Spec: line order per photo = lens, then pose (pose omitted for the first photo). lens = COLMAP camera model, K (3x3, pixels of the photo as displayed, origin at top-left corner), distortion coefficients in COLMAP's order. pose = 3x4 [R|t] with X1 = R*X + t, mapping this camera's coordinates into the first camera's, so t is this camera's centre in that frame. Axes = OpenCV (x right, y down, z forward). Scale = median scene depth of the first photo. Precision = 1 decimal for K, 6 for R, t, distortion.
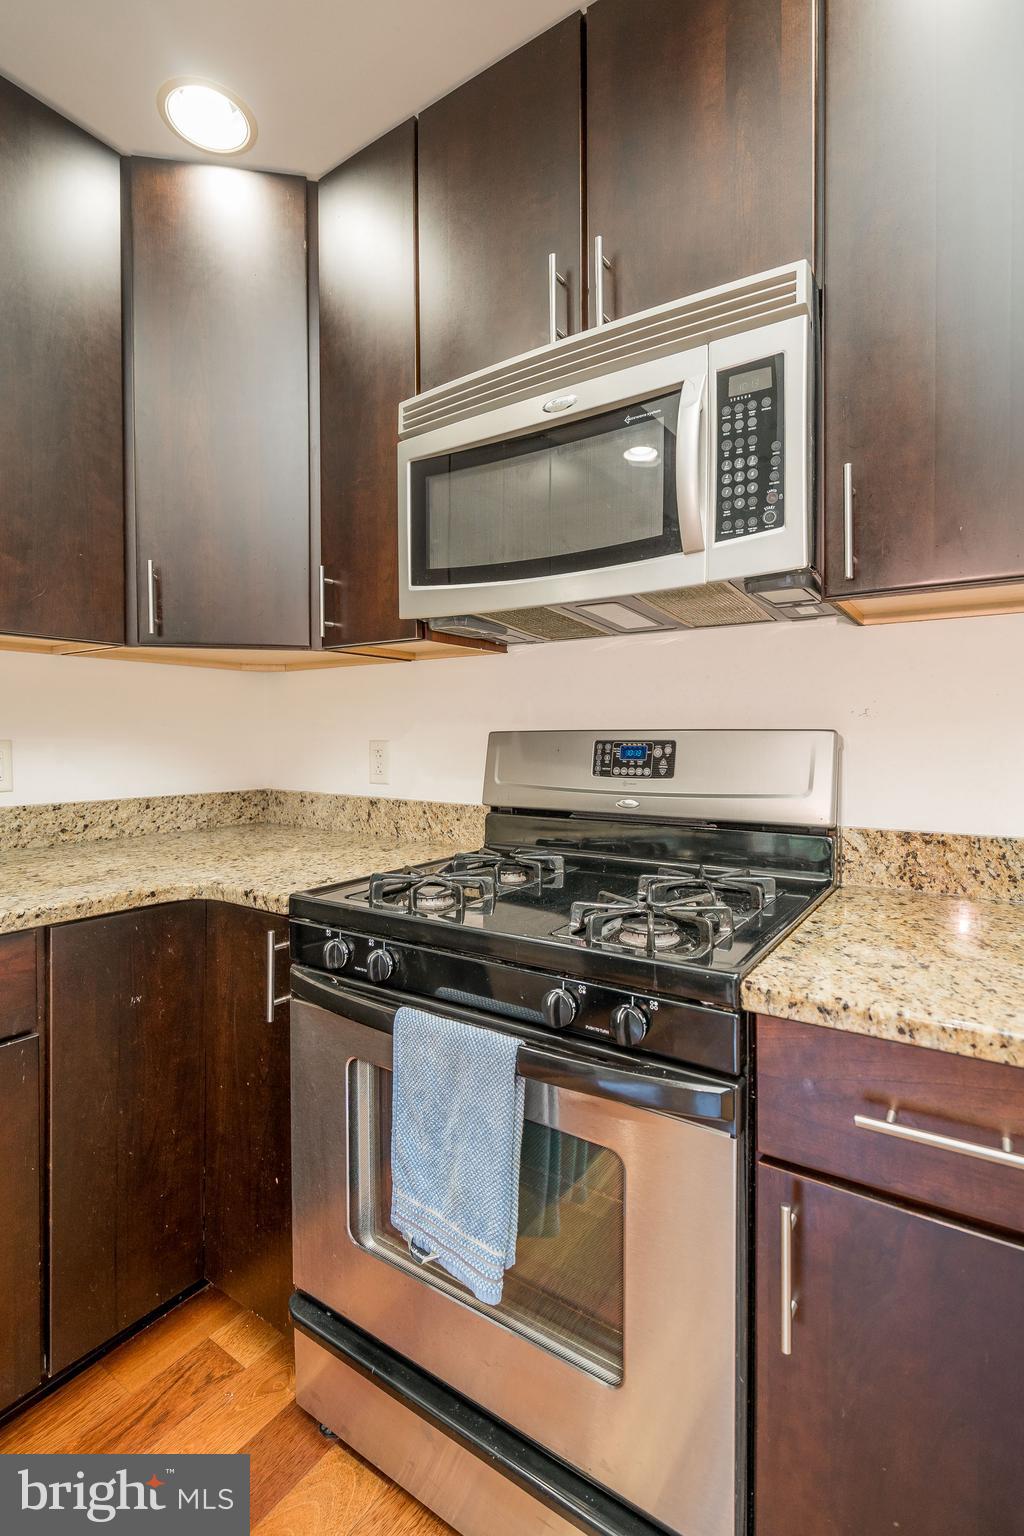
lens RADIAL K [[719.7, 0, 508.6], [0, 719.7, 750.0], [0, 0, 1]] dist [-0.010803, 0.010790]
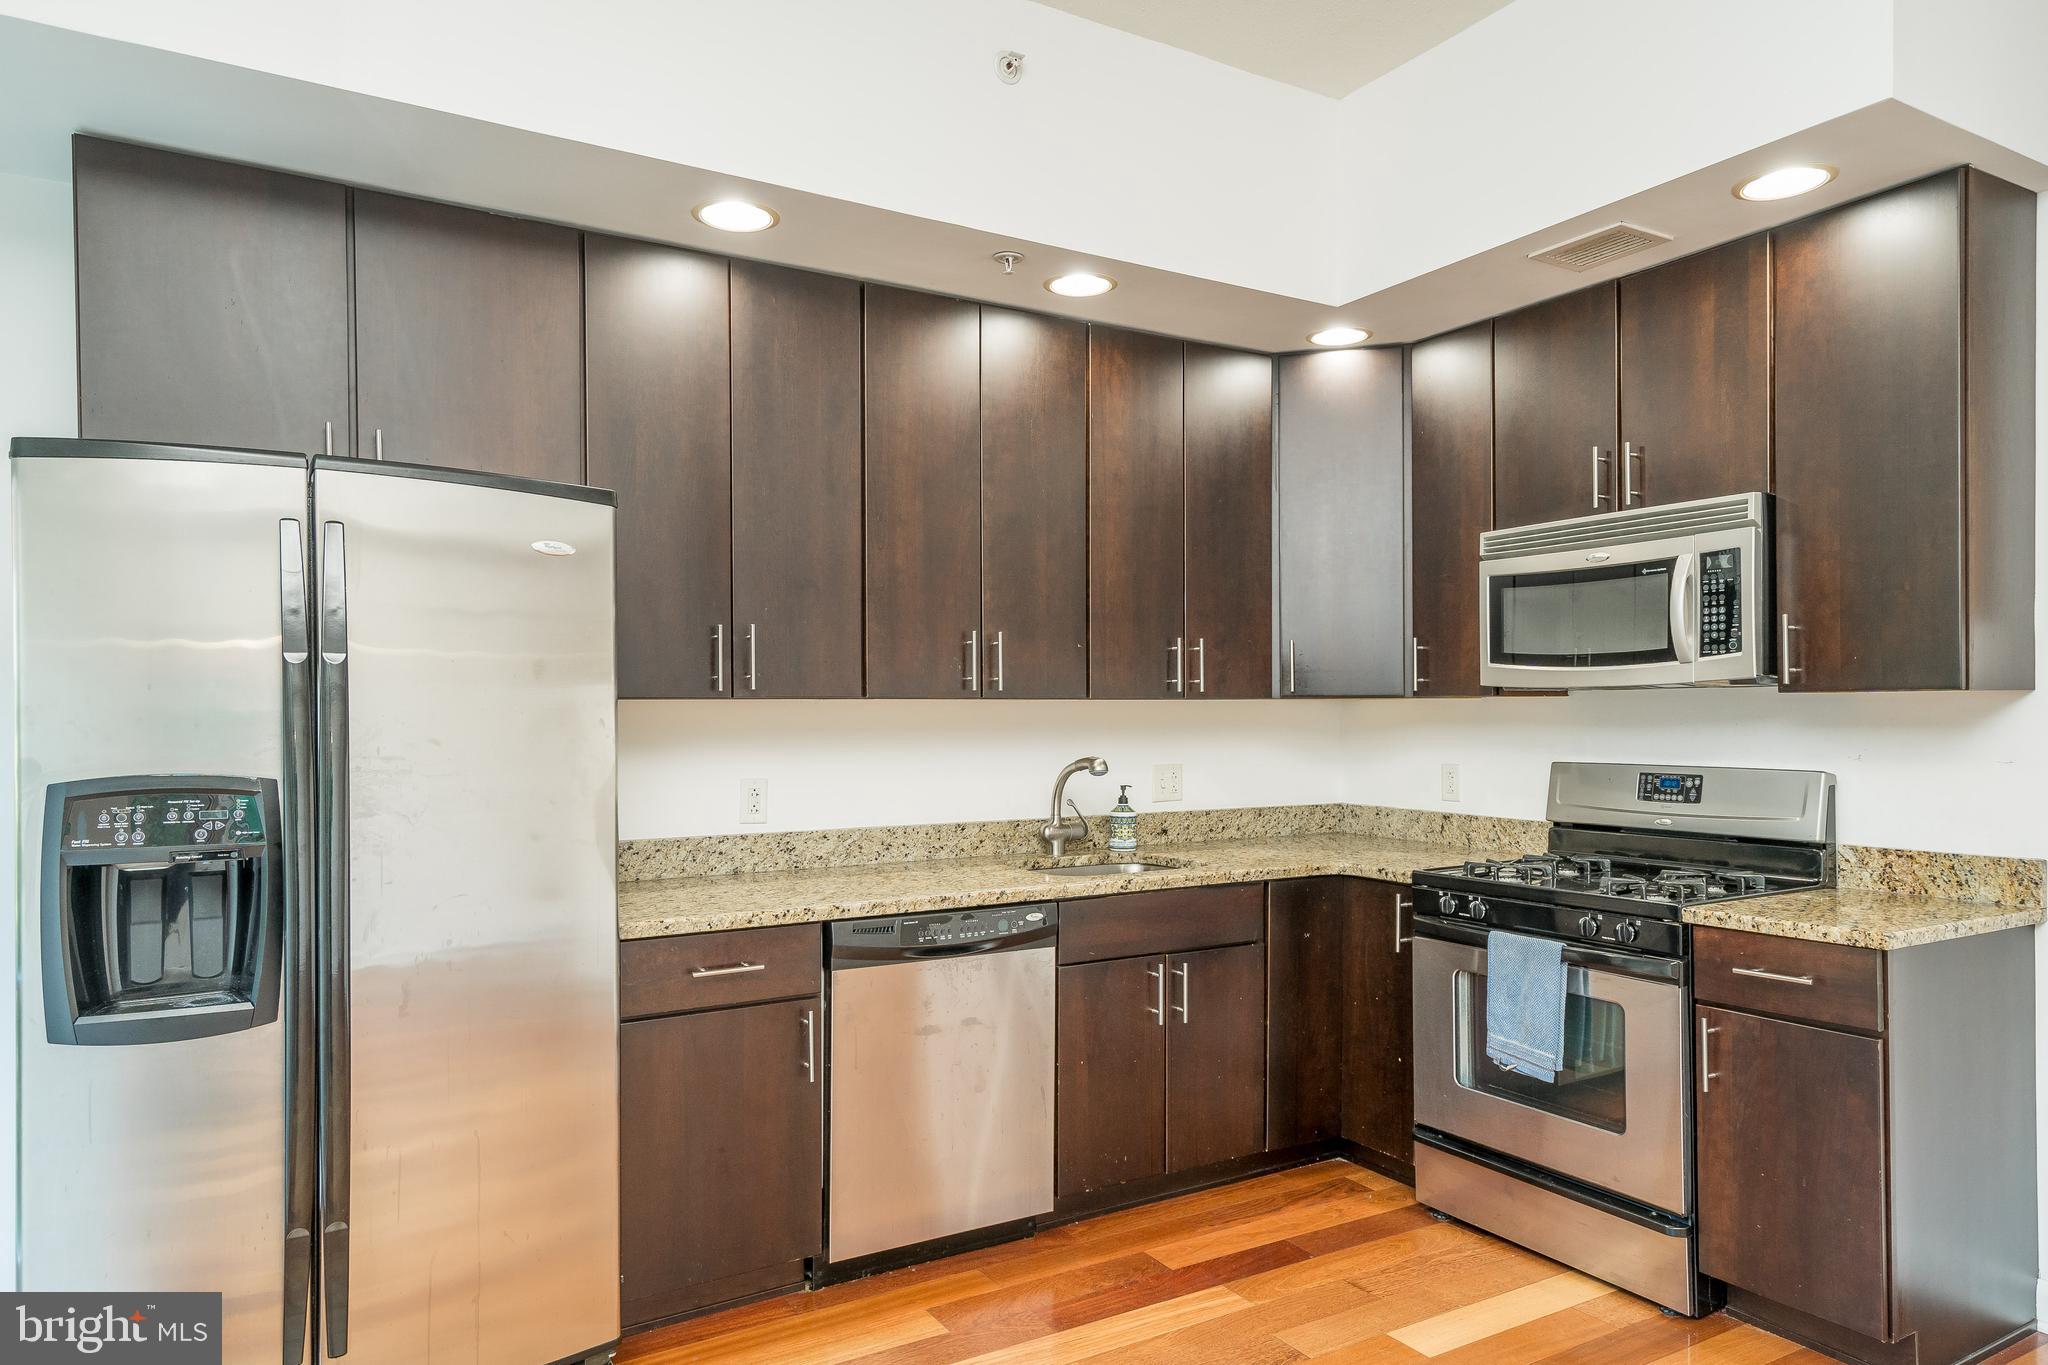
lens RADIAL K [[1298.4, 0, 1023.1], [0, 1298.4, 717.1], [0, 0, 1]] dist [0.019987, 0.001151]
pose [[0.909052, -0.002151, -0.416678, 0.109084], [-0.002934, 0.999929, -0.011563, -0.099883], [0.416673, 0.011734, 0.908981, -1.925031]]
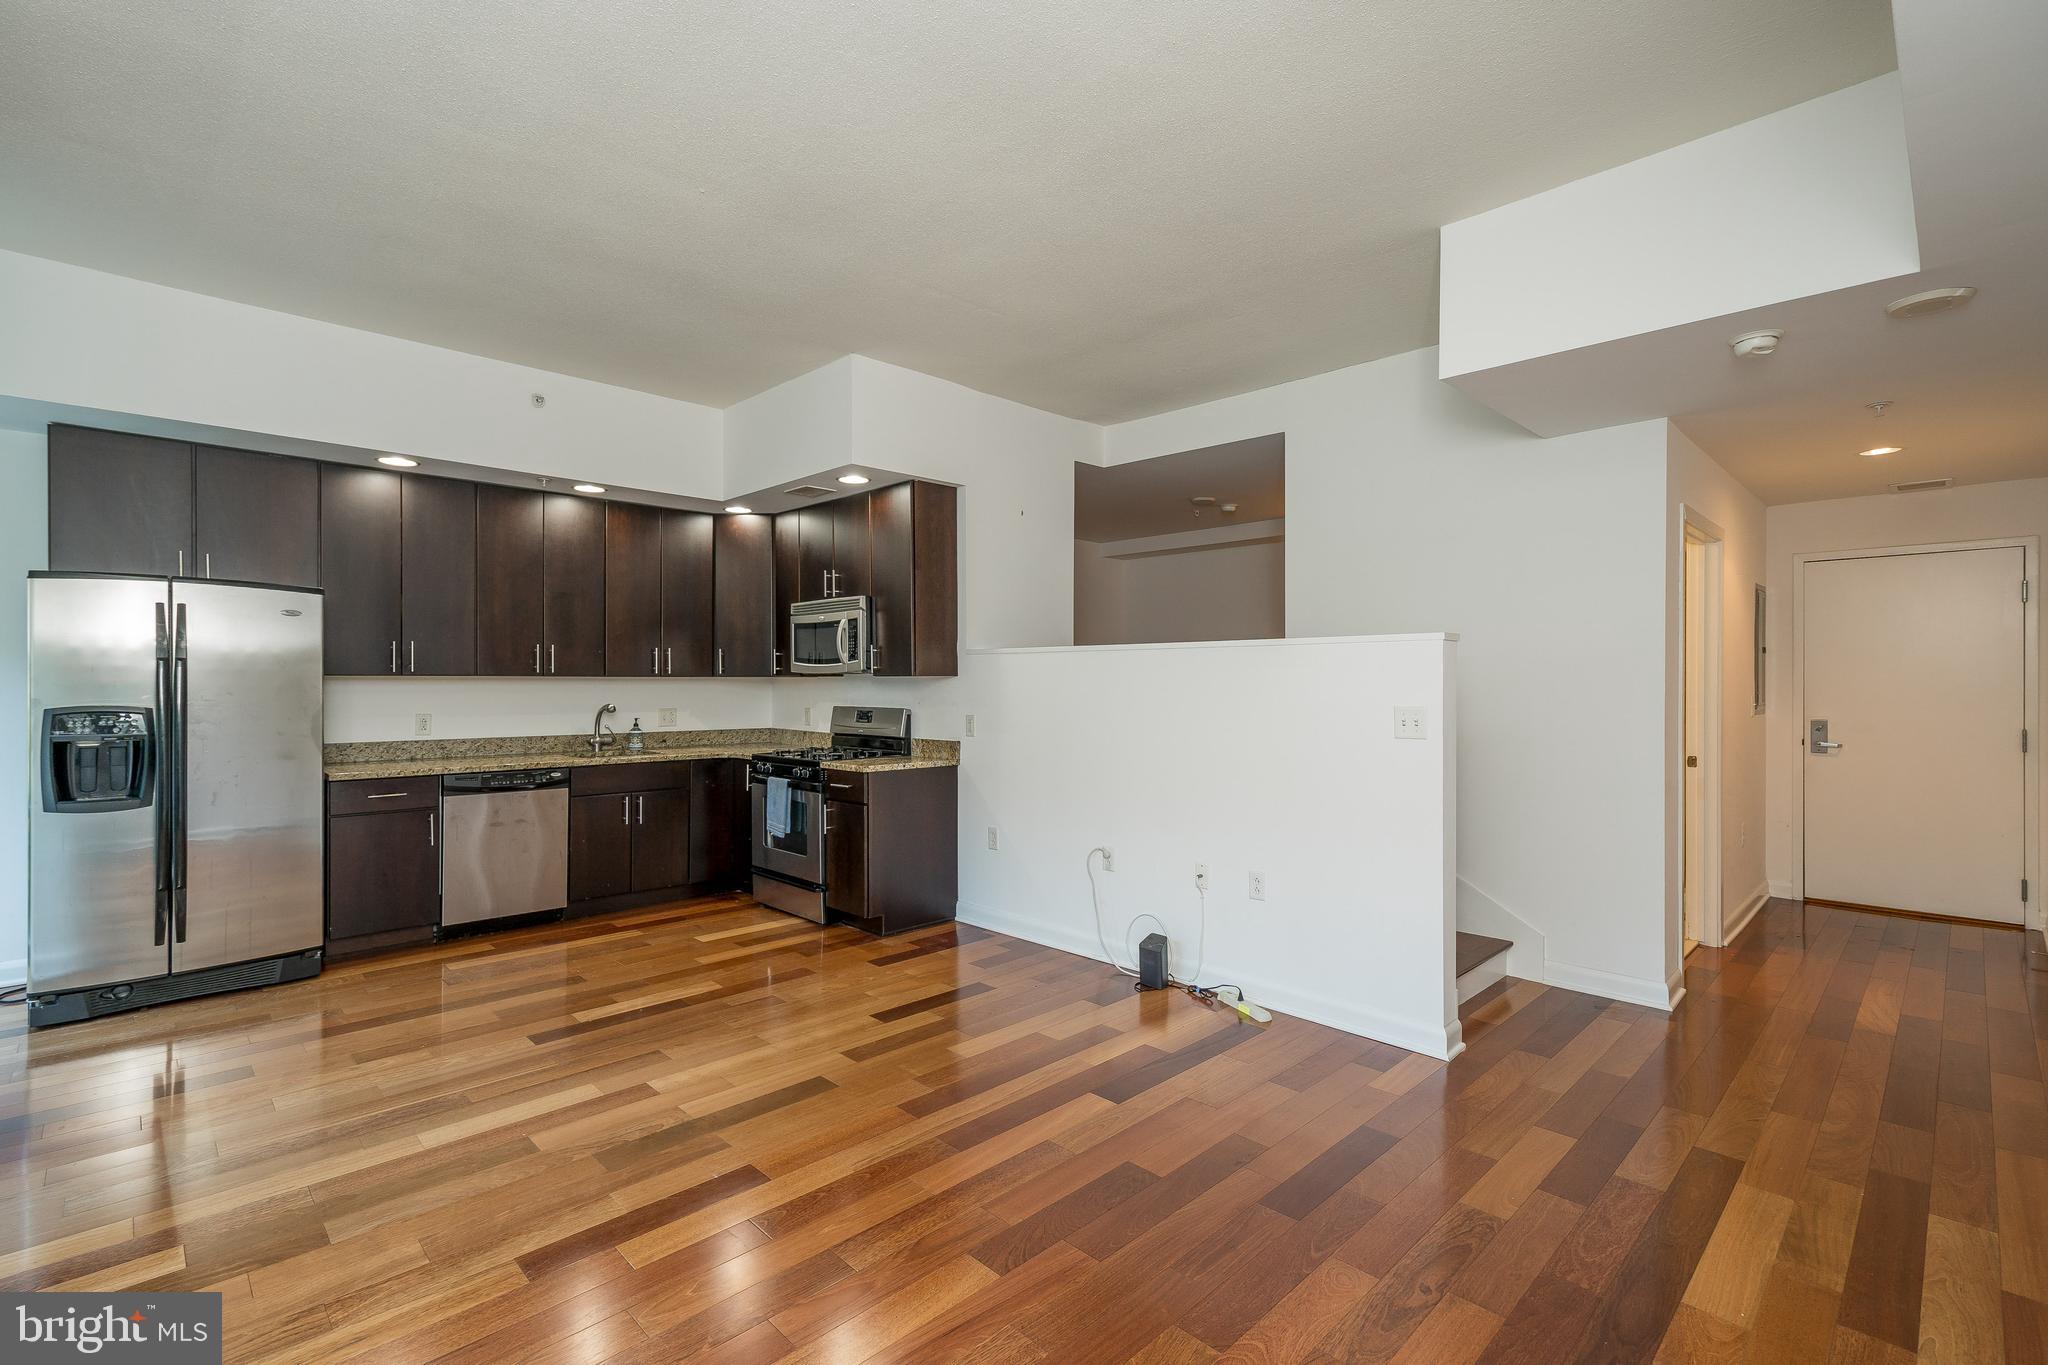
lens RADIAL K [[925.3, 0, 1024.0], [0, 925.3, 682.5], [0, 0, 1]] dist [0.001630, 0.000443]
pose [[0.981334, 0.001823, -0.192304, 1.863325], [-0.005168, 0.999844, -0.016893, -0.081257], [0.192243, 0.017571, 0.981190, -3.186011]]
